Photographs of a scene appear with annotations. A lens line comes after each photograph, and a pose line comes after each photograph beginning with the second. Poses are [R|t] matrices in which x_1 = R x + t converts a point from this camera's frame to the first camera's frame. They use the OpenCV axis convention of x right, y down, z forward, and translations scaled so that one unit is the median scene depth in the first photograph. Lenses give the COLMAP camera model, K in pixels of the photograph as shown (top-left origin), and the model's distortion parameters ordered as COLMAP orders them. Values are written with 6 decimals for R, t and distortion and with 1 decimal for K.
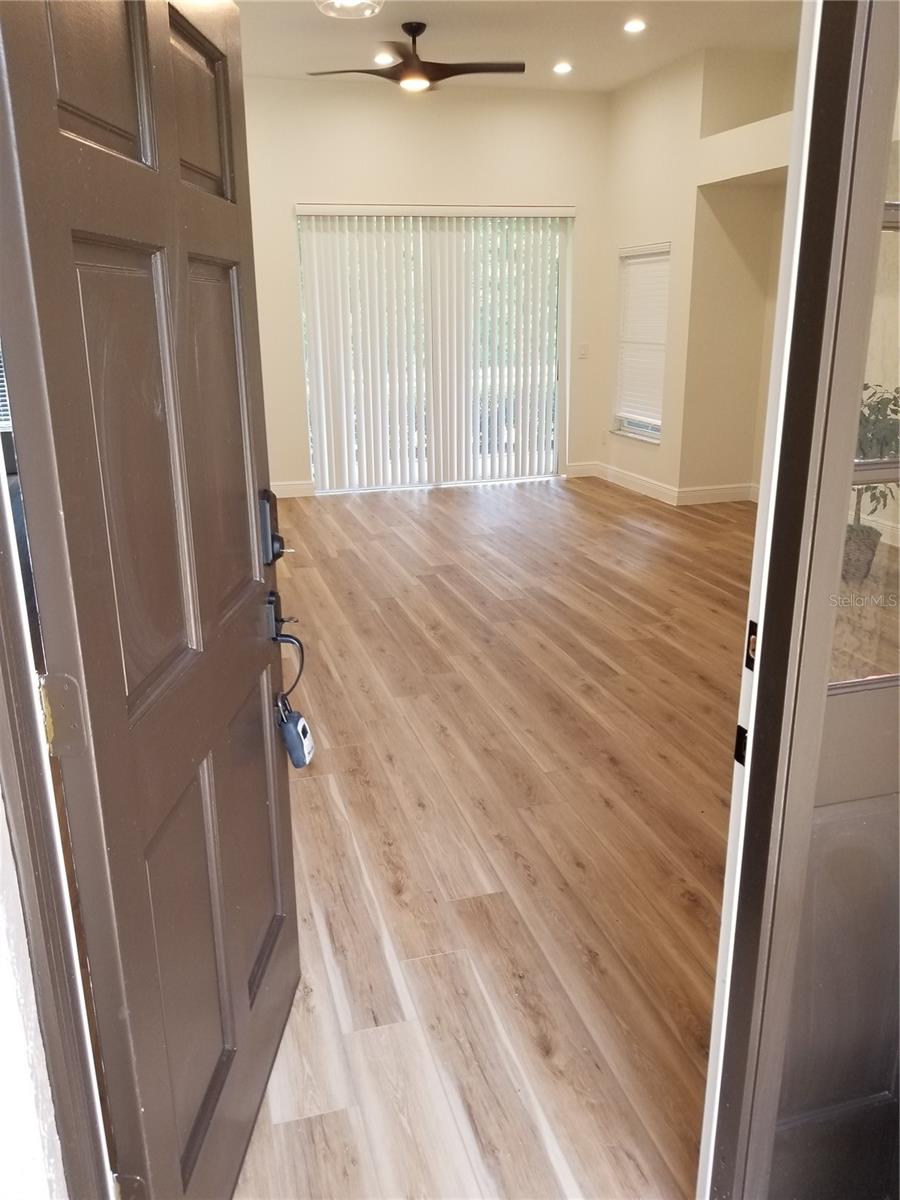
lens RADIAL K [[950.1, 0, 450.0], [0, 950.1, 600.0], [0, 0, 1]] dist [0.175447, -0.258615]
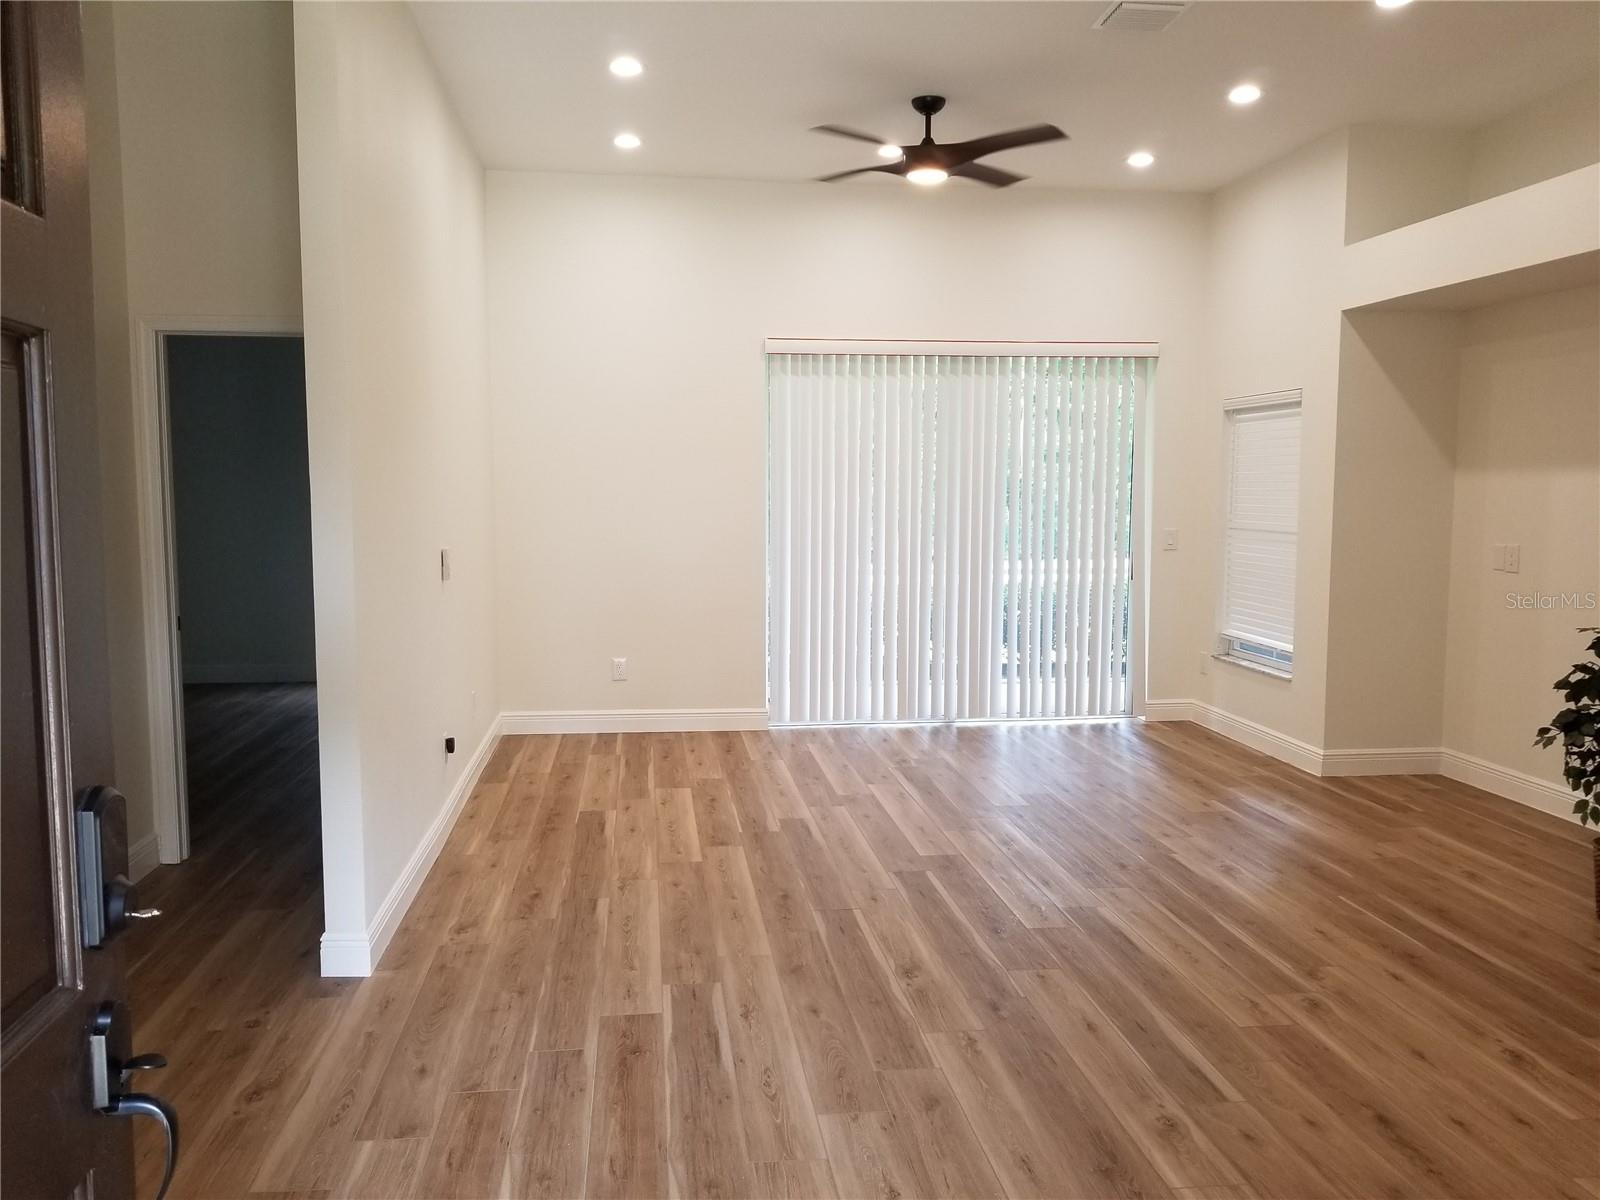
lens RADIAL K [[1286.6, 0, 800.0], [0, 1286.6, 600.0], [0, 0, 1]] dist [0.079216, -0.152115]
pose [[0.988356, 0.034061, -0.148295, 0.024827], [-0.063128, 0.978574, -0.195977, -0.031627], [0.138442, 0.203057, 0.969331, 0.128830]]
